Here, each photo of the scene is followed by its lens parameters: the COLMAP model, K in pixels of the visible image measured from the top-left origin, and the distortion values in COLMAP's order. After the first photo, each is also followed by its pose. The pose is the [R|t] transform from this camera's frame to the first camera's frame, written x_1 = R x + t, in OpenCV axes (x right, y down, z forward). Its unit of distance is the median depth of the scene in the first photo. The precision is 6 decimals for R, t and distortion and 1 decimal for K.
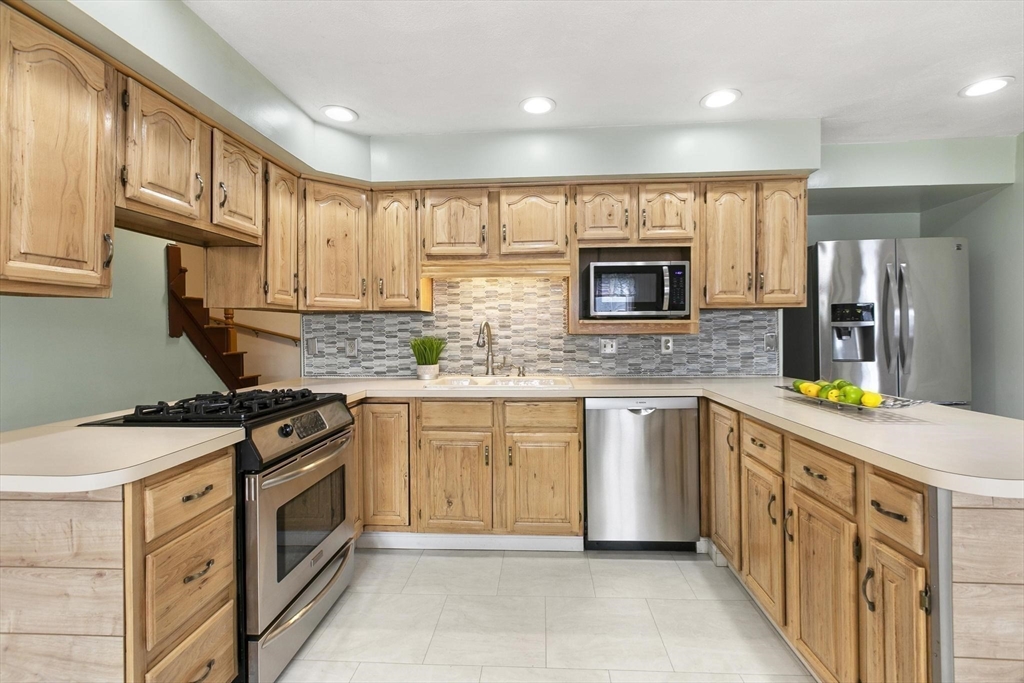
lens RADIAL K [[457.7, 0, 511.0], [0, 457.7, 334.4], [0, 0, 1]] dist [0.001499, 0.000123]
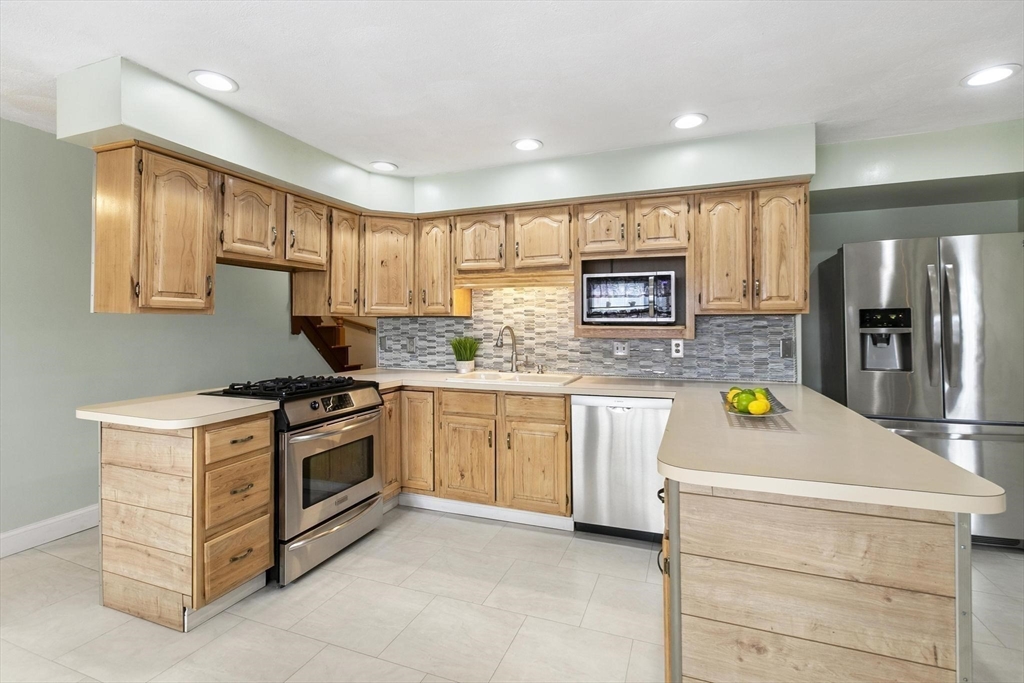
lens RADIAL K [[457.7, 0, 513.8], [0, 457.7, 323.6], [0, 0, 1]] dist [0.001499, 0.000123]
pose [[0.956667, 0.005672, -0.291130, 0.326665], [-0.008699, 0.999921, -0.009105, -0.023942], [0.291056, 0.011243, 0.956640, -0.119929]]
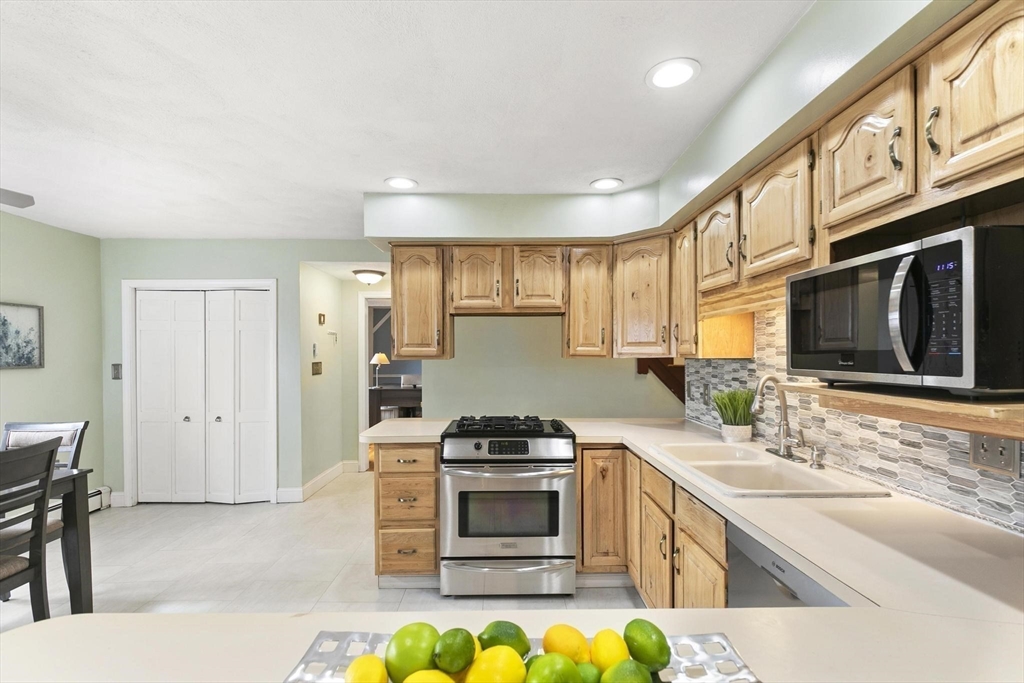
lens RADIAL K [[457.7, 0, 520.1], [0, 457.7, 359.7], [0, 0, 1]] dist [0.001499, 0.000123]
pose [[0.102241, 0.016592, -0.994621, 0.651477], [-0.010499, 0.999823, 0.015600, -0.063225], [0.994704, 0.008848, 0.102397, 0.617904]]
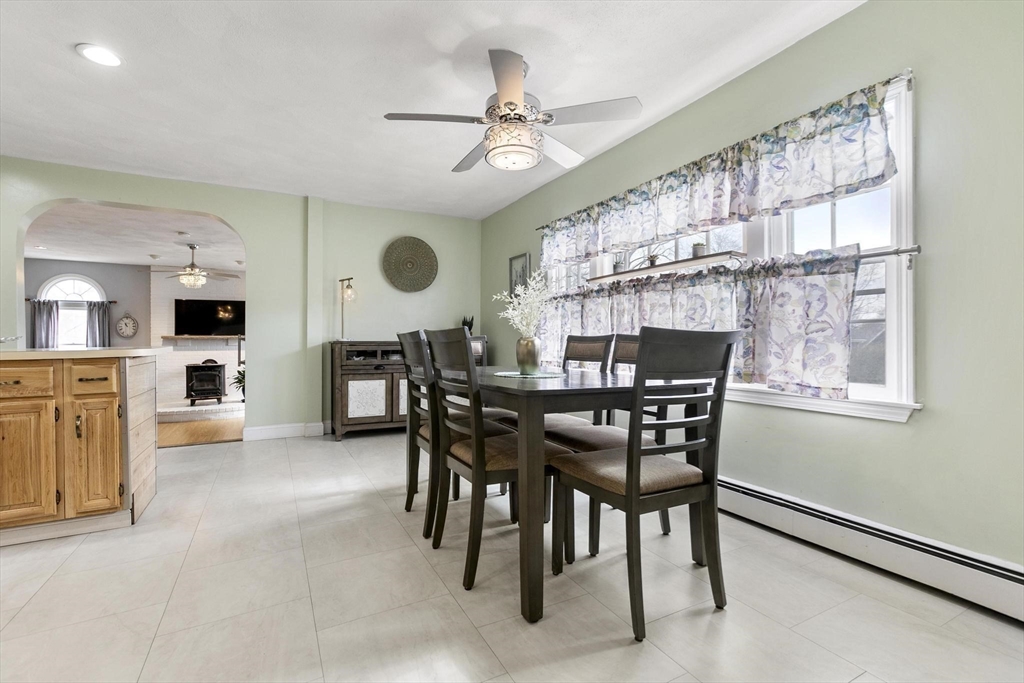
lens RADIAL K [[457.7, 0, 512.7], [0, 457.7, 342.3], [0, 0, 1]] dist [0.001499, 0.000123]
pose [[-0.521710, 0.000973, 0.853123, -0.740385], [0.014017, 0.999874, 0.007431, 0.098008], [-0.853008, 0.015835, -0.521658, 0.203664]]
